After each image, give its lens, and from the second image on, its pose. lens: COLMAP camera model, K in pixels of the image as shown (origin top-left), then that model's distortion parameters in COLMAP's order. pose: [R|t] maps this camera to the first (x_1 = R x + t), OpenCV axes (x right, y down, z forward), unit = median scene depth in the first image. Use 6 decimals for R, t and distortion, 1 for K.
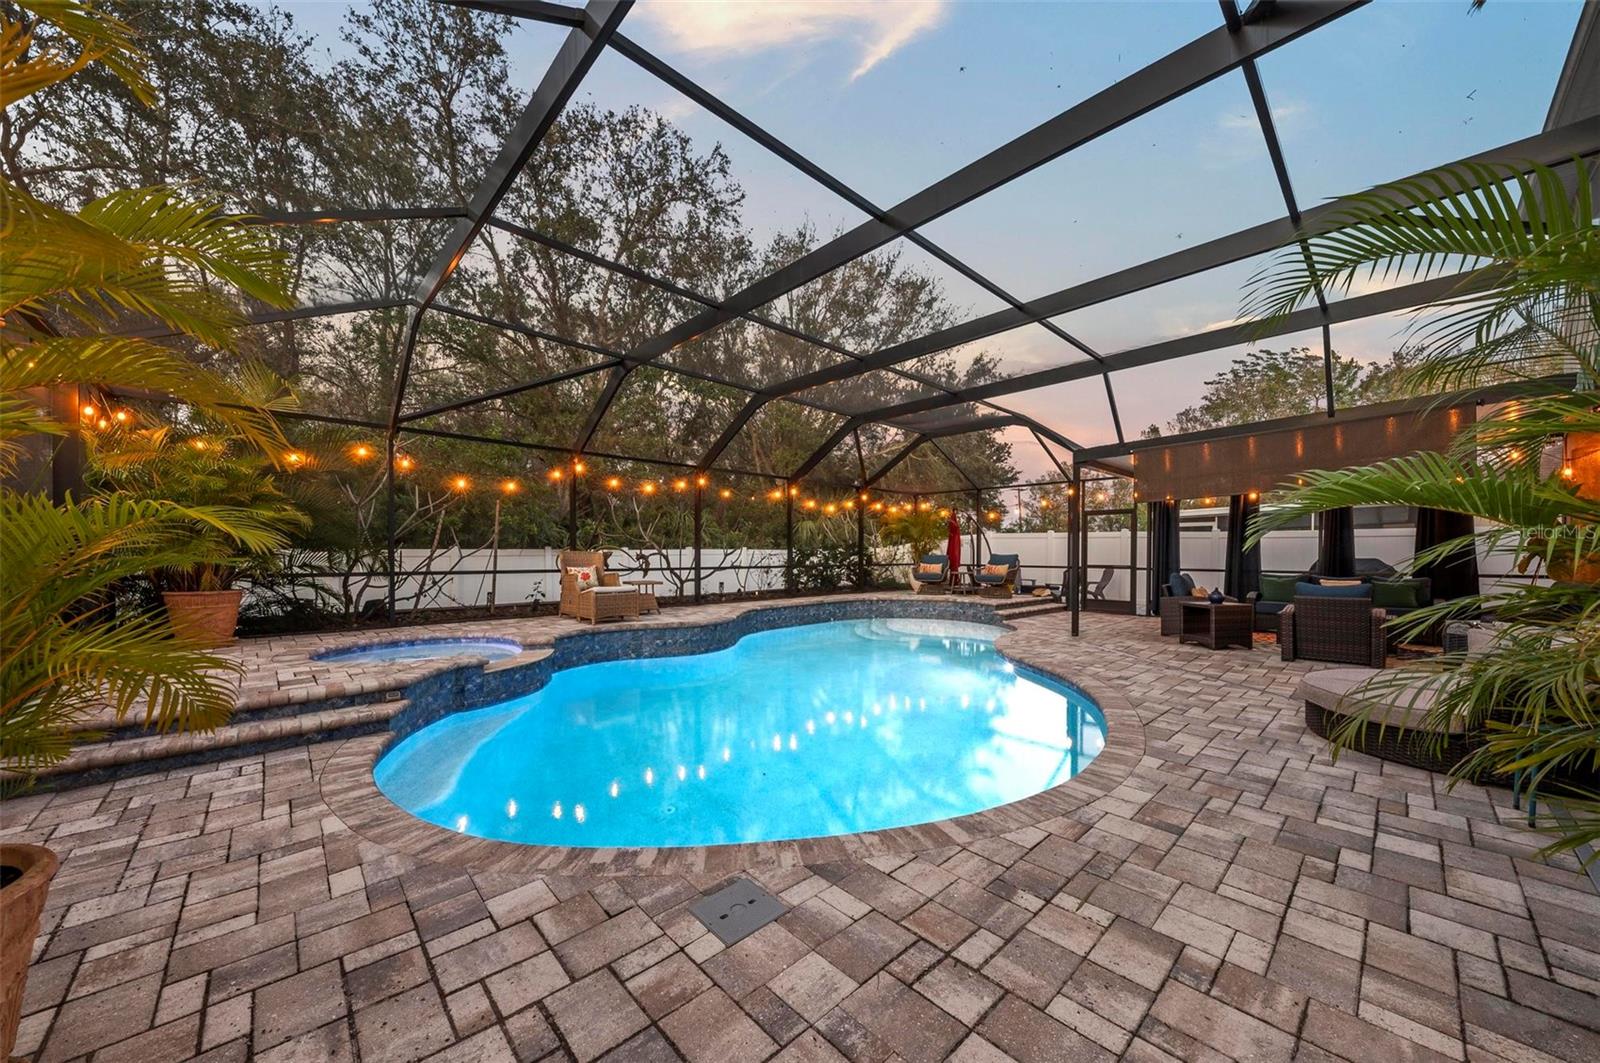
lens RADIAL K [[564.3, 0, 802.2], [0, 564.3, 560.3], [0, 0, 1]] dist [0.016633, -0.009430]
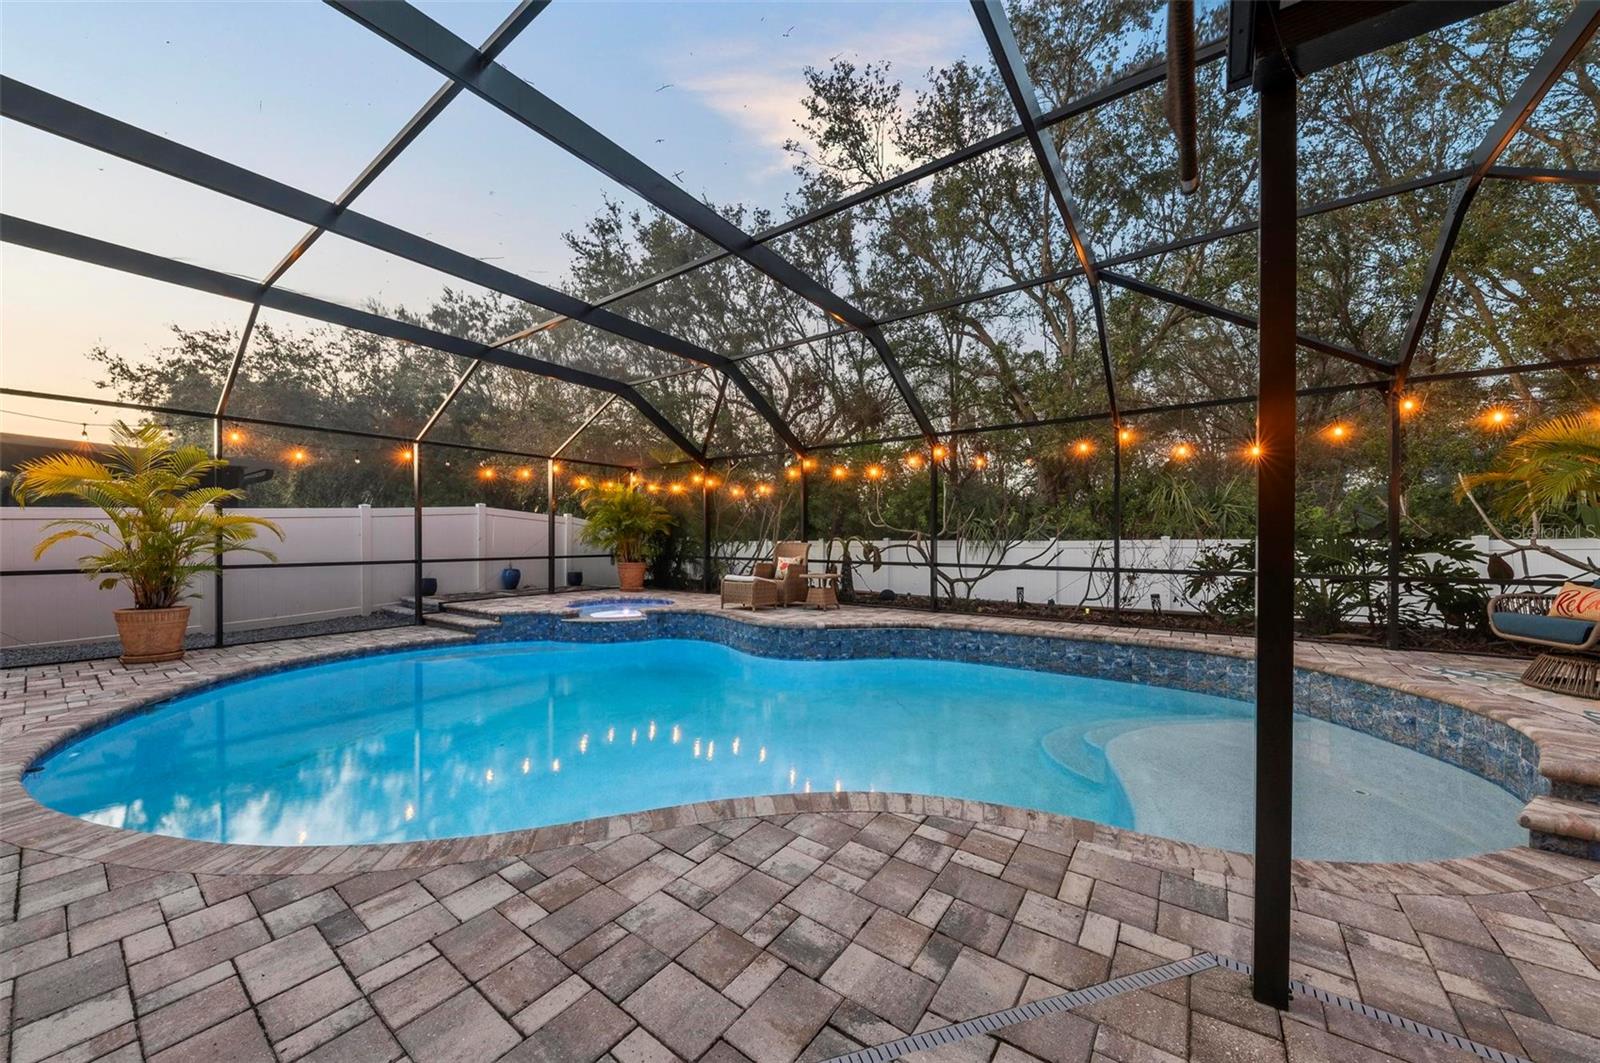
lens RADIAL K [[550.1, 0, 803.4], [0, 550.1, 542.4], [0, 0, 1]] dist [0.014418, -0.007514]
pose [[0.193009, 0.001205, -0.981196, 0.906460], [-0.015670, 0.999875, -0.001855, -0.021257], [0.981072, 0.015734, 0.193003, 1.158819]]
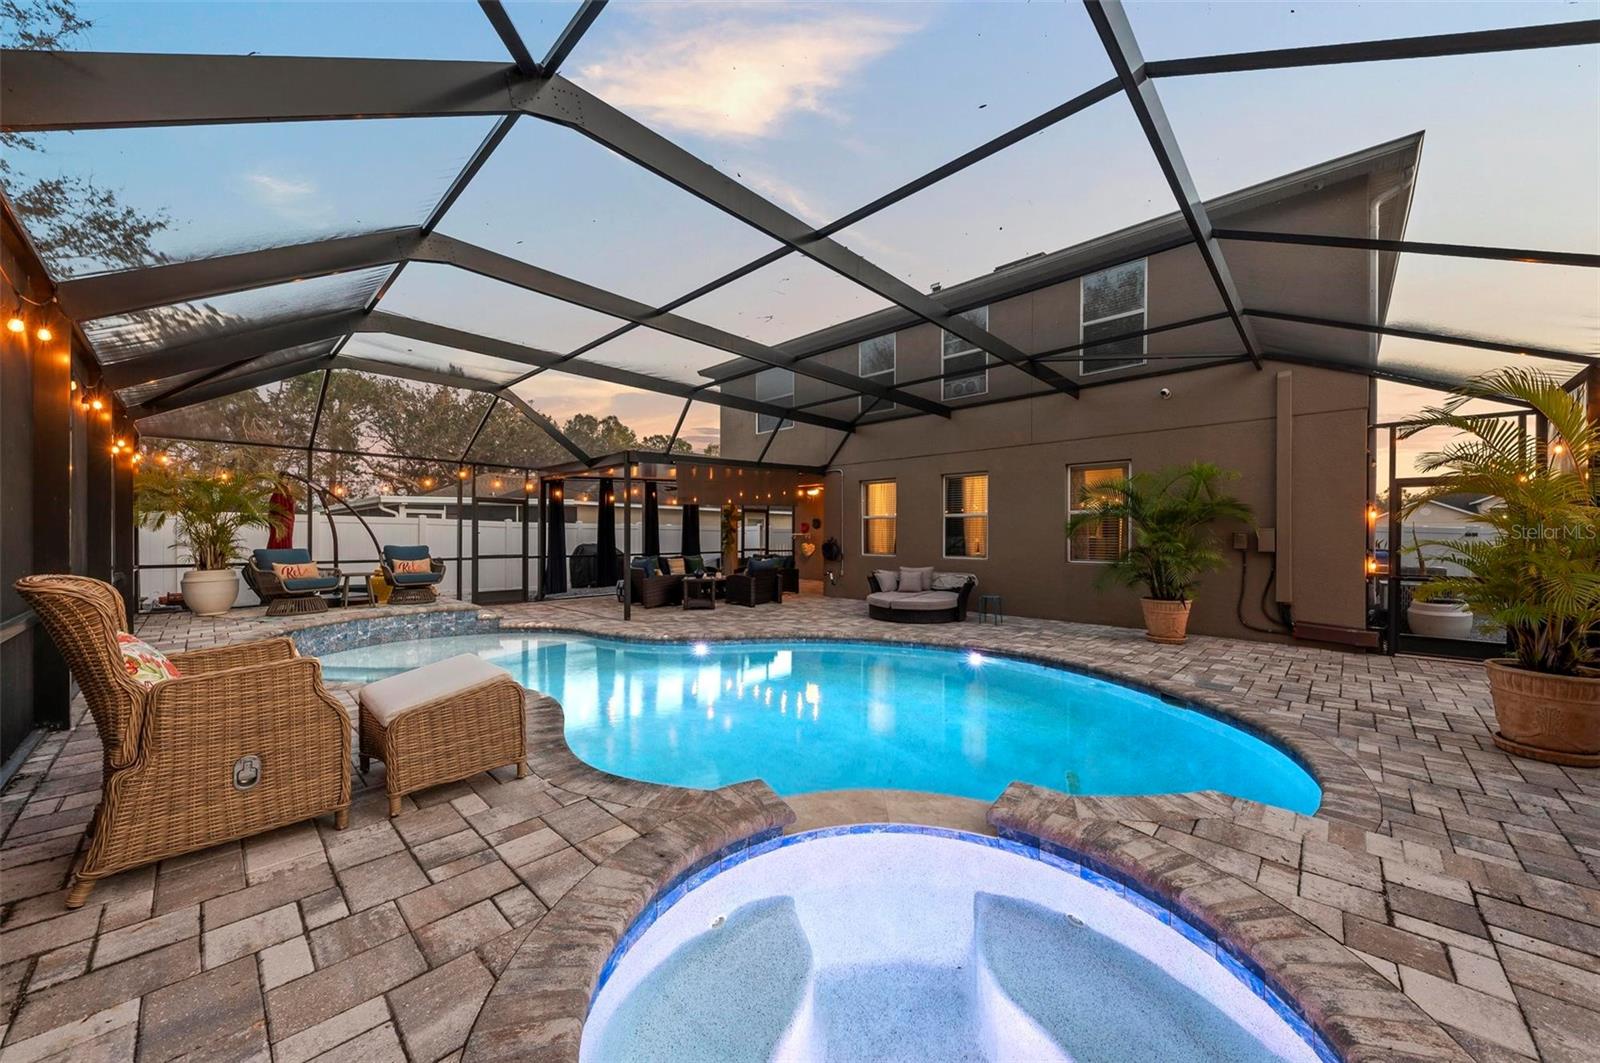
lens RADIAL K [[564.3, 0, 802.2], [0, 564.3, 560.3], [0, 0, 1]] dist [0.016633, -0.009430]
pose [[-0.060939, -0.042197, 0.997249, -0.879899], [0.010027, 0.999030, 0.042886, -0.035033], [-0.998091, 0.012613, -0.060457, 1.034621]]
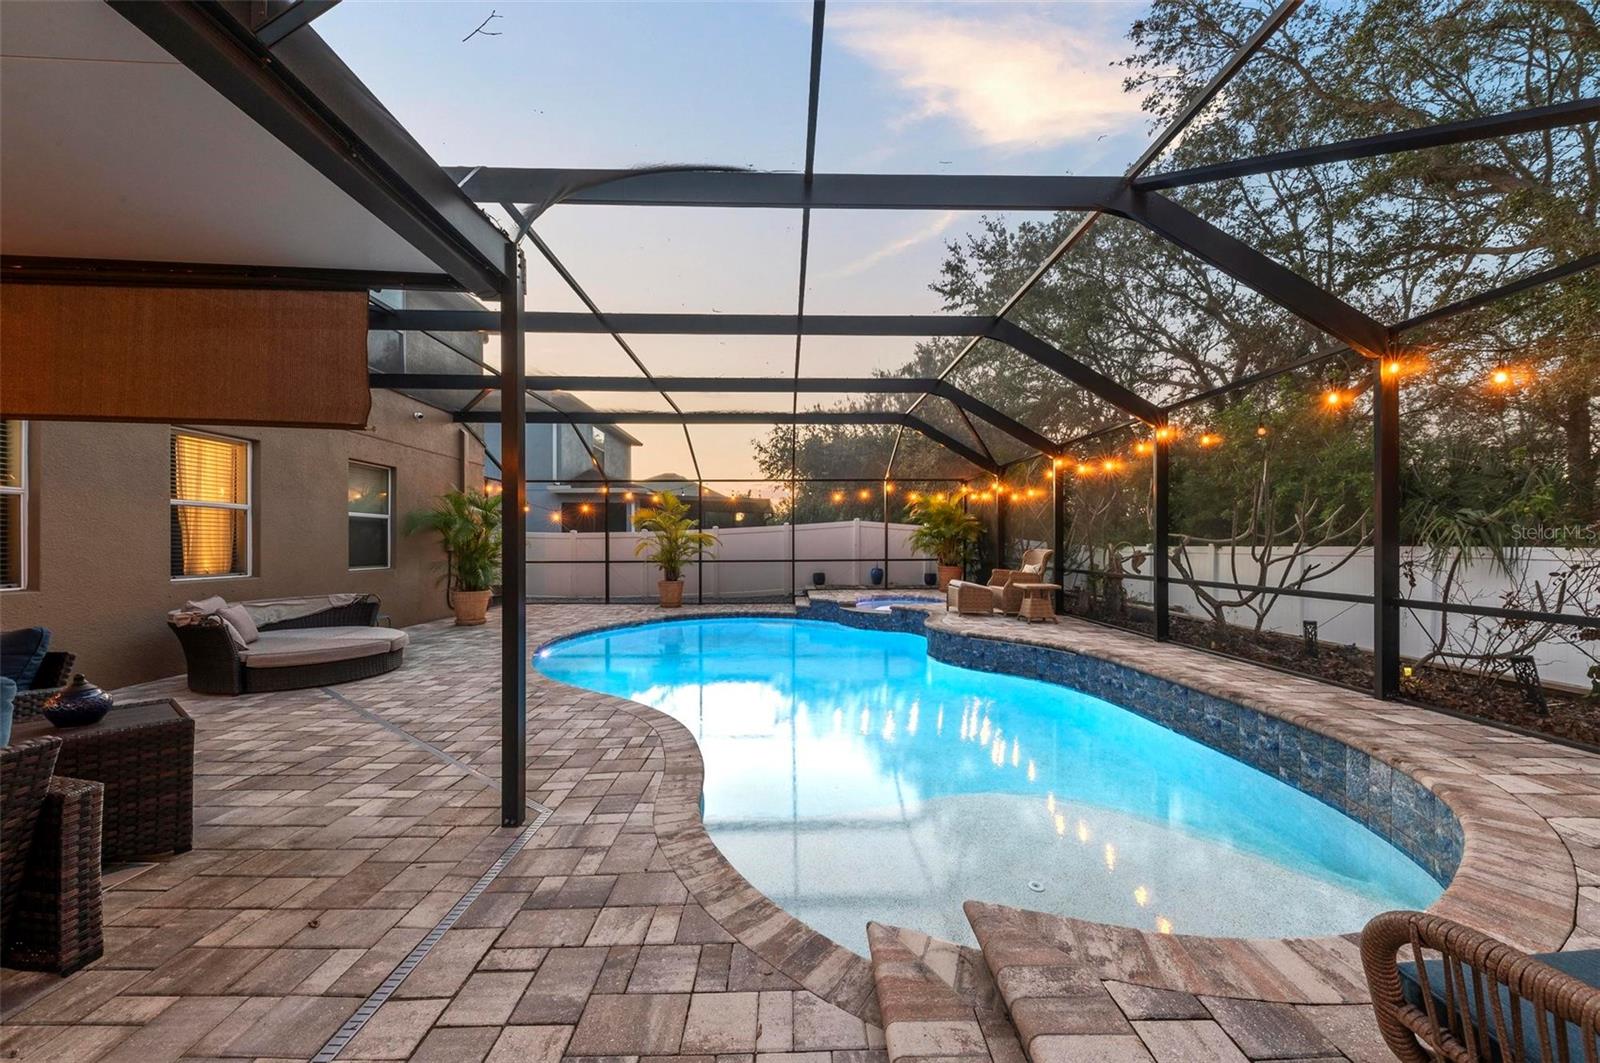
lens RADIAL K [[550.1, 0, 803.4], [0, 550.1, 542.4], [0, 0, 1]] dist [0.014418, -0.007514]
pose [[-0.666683, -0.003656, -0.745332, 0.870019], [-0.011622, 0.999917, 0.005491, -0.041447], [0.745251, 0.012323, -0.666671, 1.901947]]
